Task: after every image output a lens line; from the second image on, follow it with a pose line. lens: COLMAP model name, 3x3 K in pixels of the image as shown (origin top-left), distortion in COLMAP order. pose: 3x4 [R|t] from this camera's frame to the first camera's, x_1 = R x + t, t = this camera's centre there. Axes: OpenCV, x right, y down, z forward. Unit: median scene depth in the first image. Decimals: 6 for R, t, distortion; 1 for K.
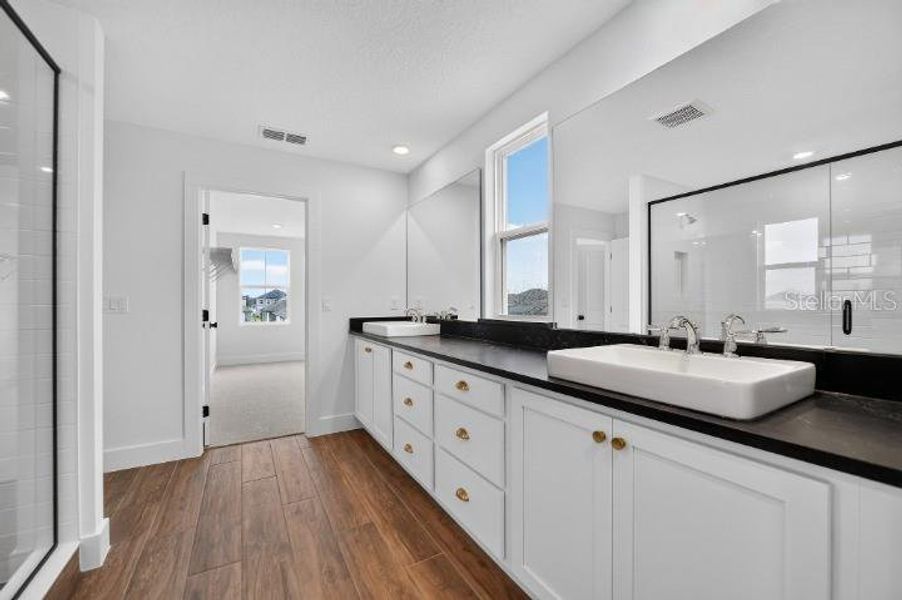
lens RADIAL K [[342.6, 0, 449.8], [0, 342.6, 303.0], [0, 0, 1]] dist [-0.000859, 0.000043]
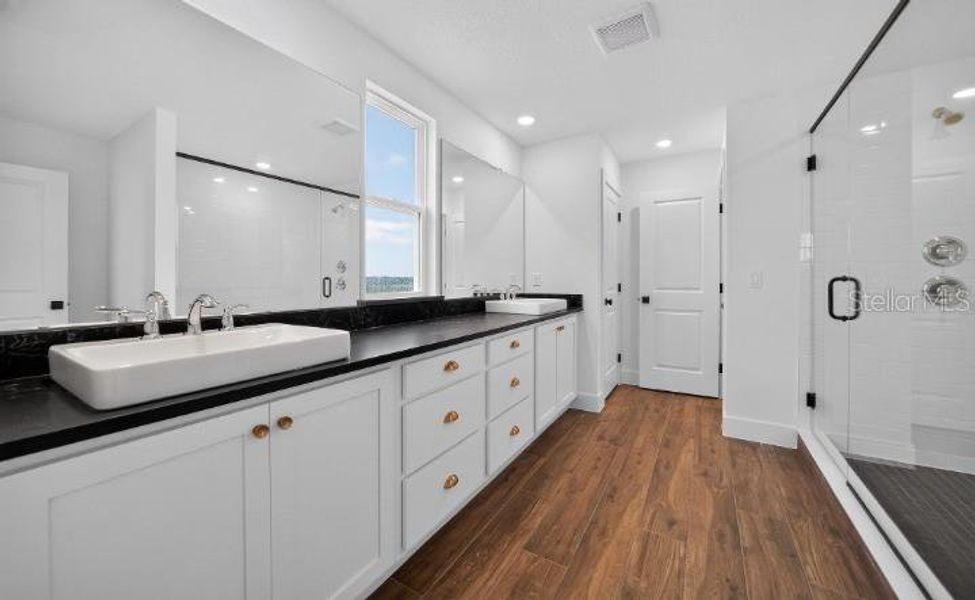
lens RADIAL K [[361.6, 0, 475.5], [0, 361.6, 279.7], [0, 0, 1]] dist [0.001415, -0.000002]
pose [[-0.443155, -0.001592, 0.896444, -0.959207], [-0.001971, 0.999998, 0.000802, 0.000262], [-0.896443, -0.001411, -0.443157, 1.507207]]
